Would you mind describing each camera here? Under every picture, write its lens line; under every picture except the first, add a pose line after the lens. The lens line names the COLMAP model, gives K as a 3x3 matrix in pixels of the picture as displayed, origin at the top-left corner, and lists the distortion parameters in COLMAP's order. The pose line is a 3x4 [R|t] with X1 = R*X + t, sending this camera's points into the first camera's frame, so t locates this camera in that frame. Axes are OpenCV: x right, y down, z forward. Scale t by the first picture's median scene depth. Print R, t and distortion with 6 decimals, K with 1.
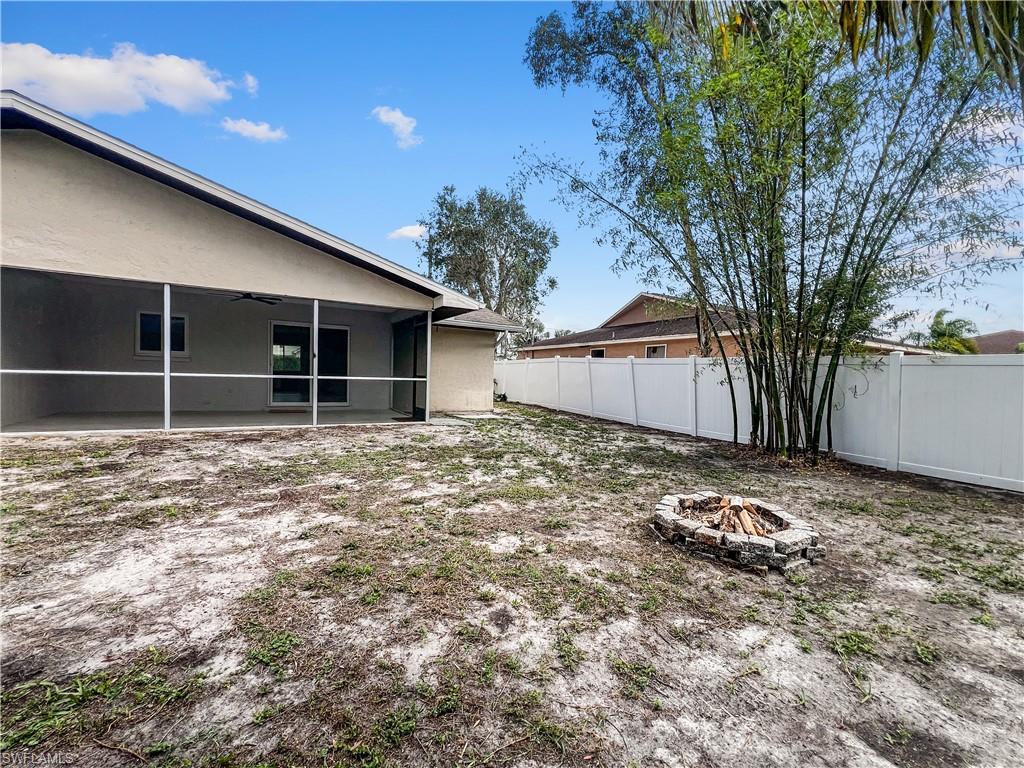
lens RADIAL K [[422.1, 0, 512.0], [0, 422.1, 384.0], [0, 0, 1]] dist [0.000149, 0.000457]
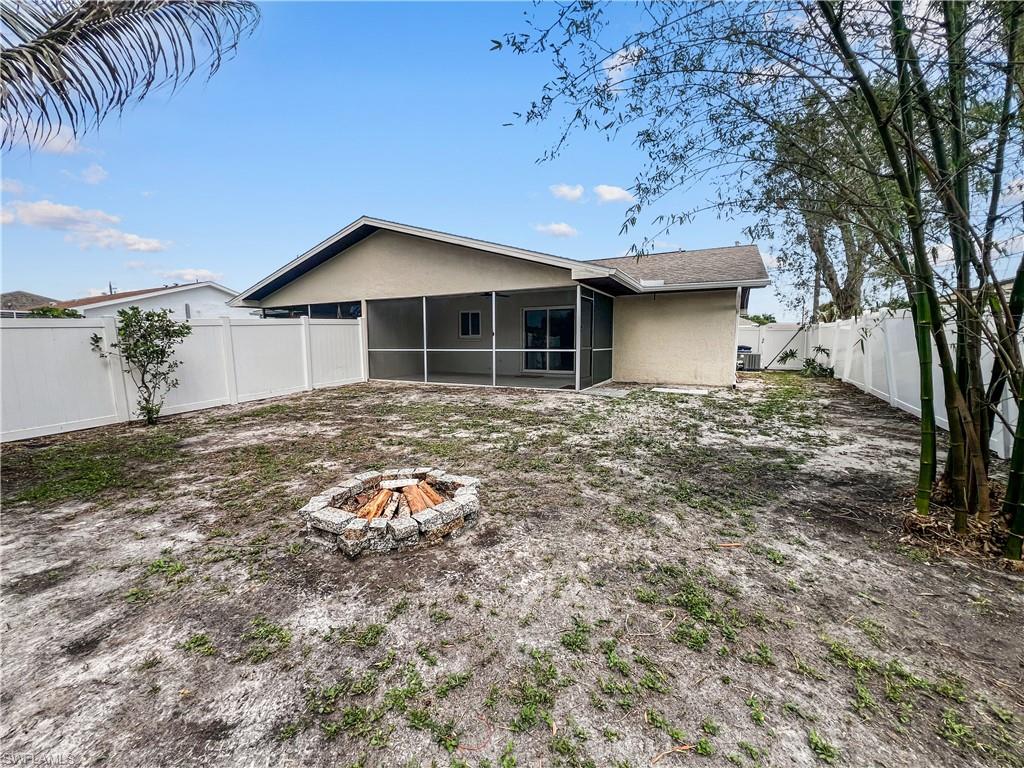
lens RADIAL K [[419.0, 0, 512.0], [0, 419.0, 361.2], [0, 0, 1]] dist [0.000857, -0.000011]
pose [[0.530742, 0.002691, -0.847529, 1.513731], [0.004673, 0.999970, 0.006101, 0.025821], [0.847520, -0.007198, 0.530714, 0.788869]]
